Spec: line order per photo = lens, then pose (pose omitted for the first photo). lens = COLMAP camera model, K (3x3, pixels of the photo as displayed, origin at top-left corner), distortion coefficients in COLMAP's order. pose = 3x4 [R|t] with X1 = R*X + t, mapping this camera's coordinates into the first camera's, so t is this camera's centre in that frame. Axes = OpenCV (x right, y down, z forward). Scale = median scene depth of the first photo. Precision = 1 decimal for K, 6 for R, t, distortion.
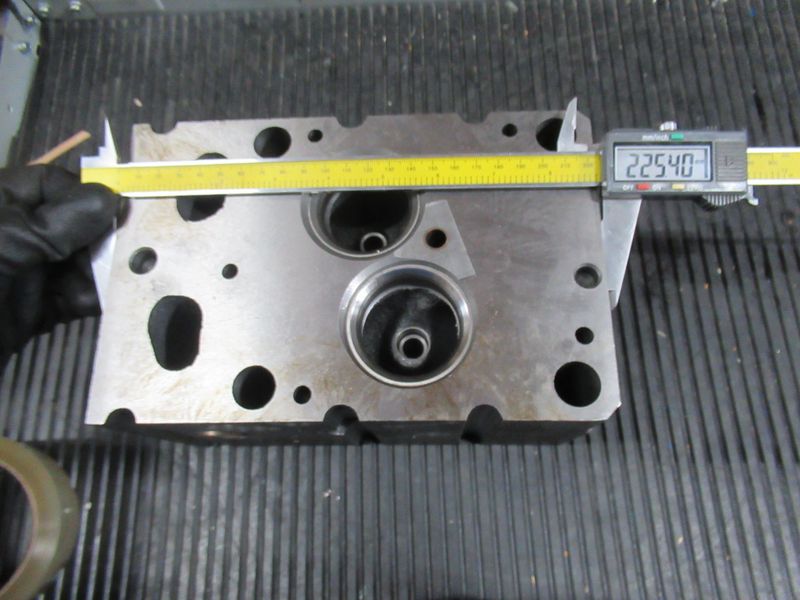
lens RADIAL K [[603.5, 0, 399.8], [0, 603.5, 296.9], [0, 0, 1]] dist [-0.013062, 0.004814]
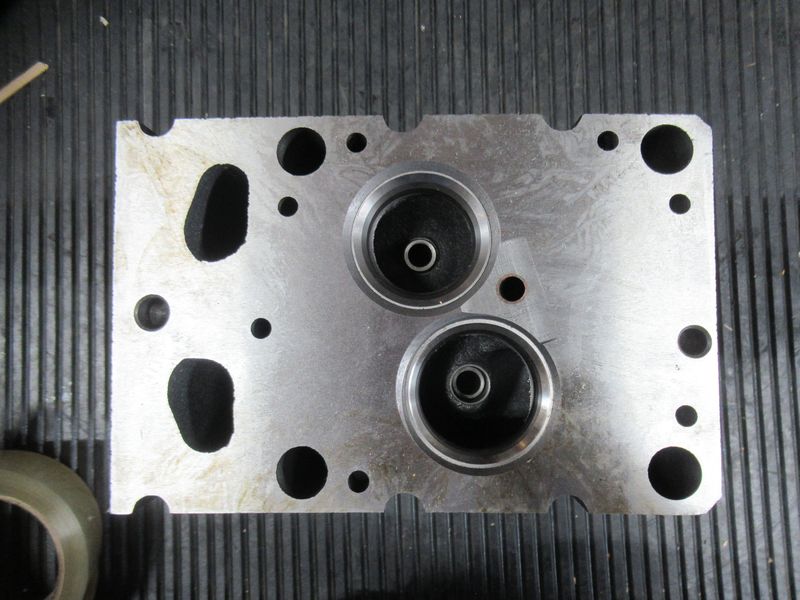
lens RADIAL K [[603.5, 0, 400.1], [0, 603.5, 295.8], [0, 0, 1]] dist [-0.013062, 0.004814]
pose [[0.999491, -0.005606, 0.031408, -0.108703], [-0.002993, 0.963628, 0.267231, -0.281740], [-0.031764, -0.267189, 0.963121, 0.197149]]
